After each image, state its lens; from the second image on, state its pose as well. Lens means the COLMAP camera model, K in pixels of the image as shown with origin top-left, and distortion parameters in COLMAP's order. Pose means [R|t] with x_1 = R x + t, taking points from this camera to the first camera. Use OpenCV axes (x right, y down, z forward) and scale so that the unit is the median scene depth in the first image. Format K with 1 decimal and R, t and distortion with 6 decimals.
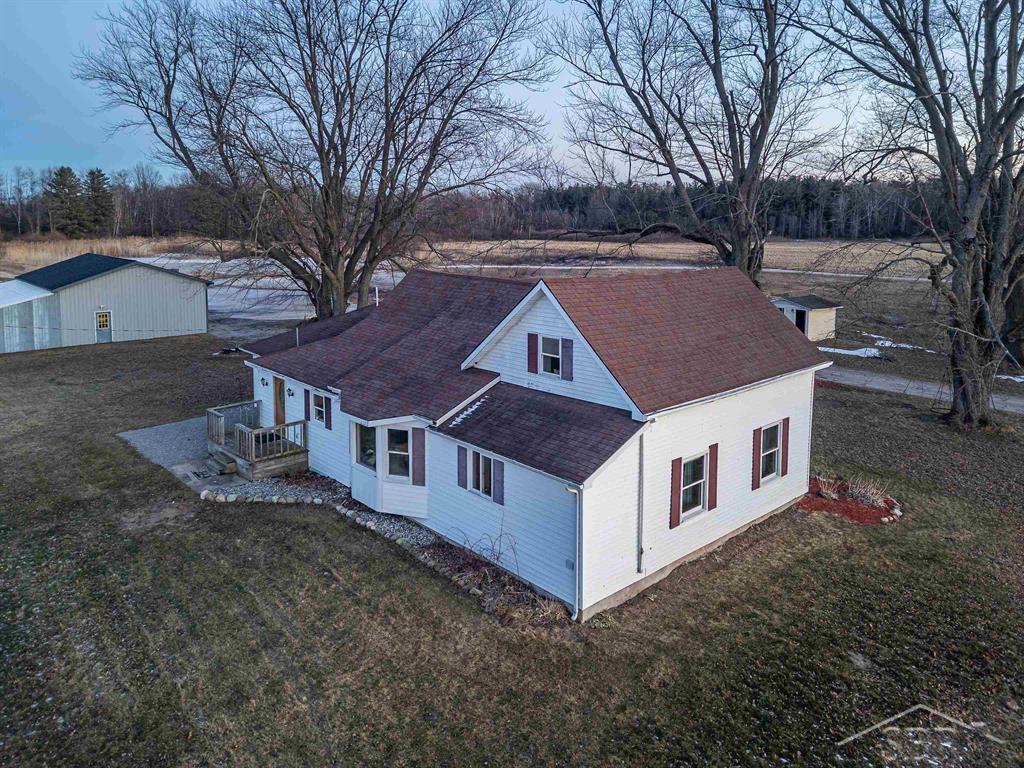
lens RADIAL K [[701.0, 0, 512.0], [0, 701.0, 289.9], [0, 0, 1]] dist [0.009990, 0.000434]
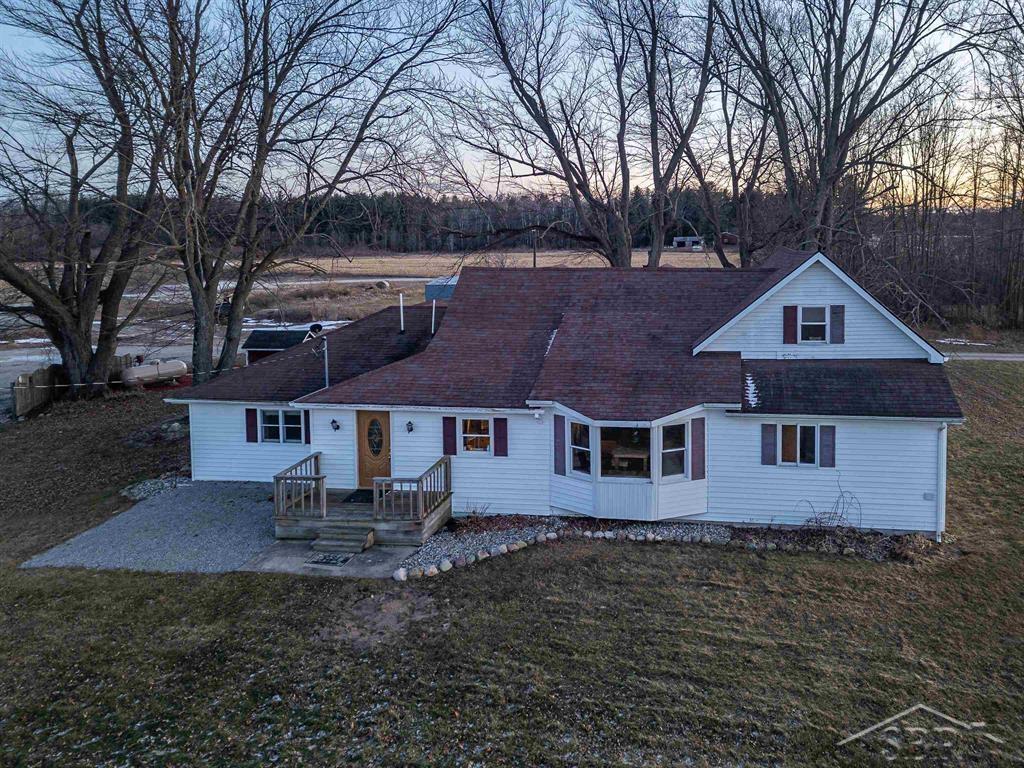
lens RADIAL K [[728.3, 0, 516.4], [0, 728.3, 306.7], [0, 0, 1]] dist [0.019868, -0.007427]
pose [[0.791499, -0.074311, 0.606636, -0.905293], [0.080092, 0.996632, 0.017585, 0.010848], [-0.605900, 0.034668, 0.794785, 0.361186]]
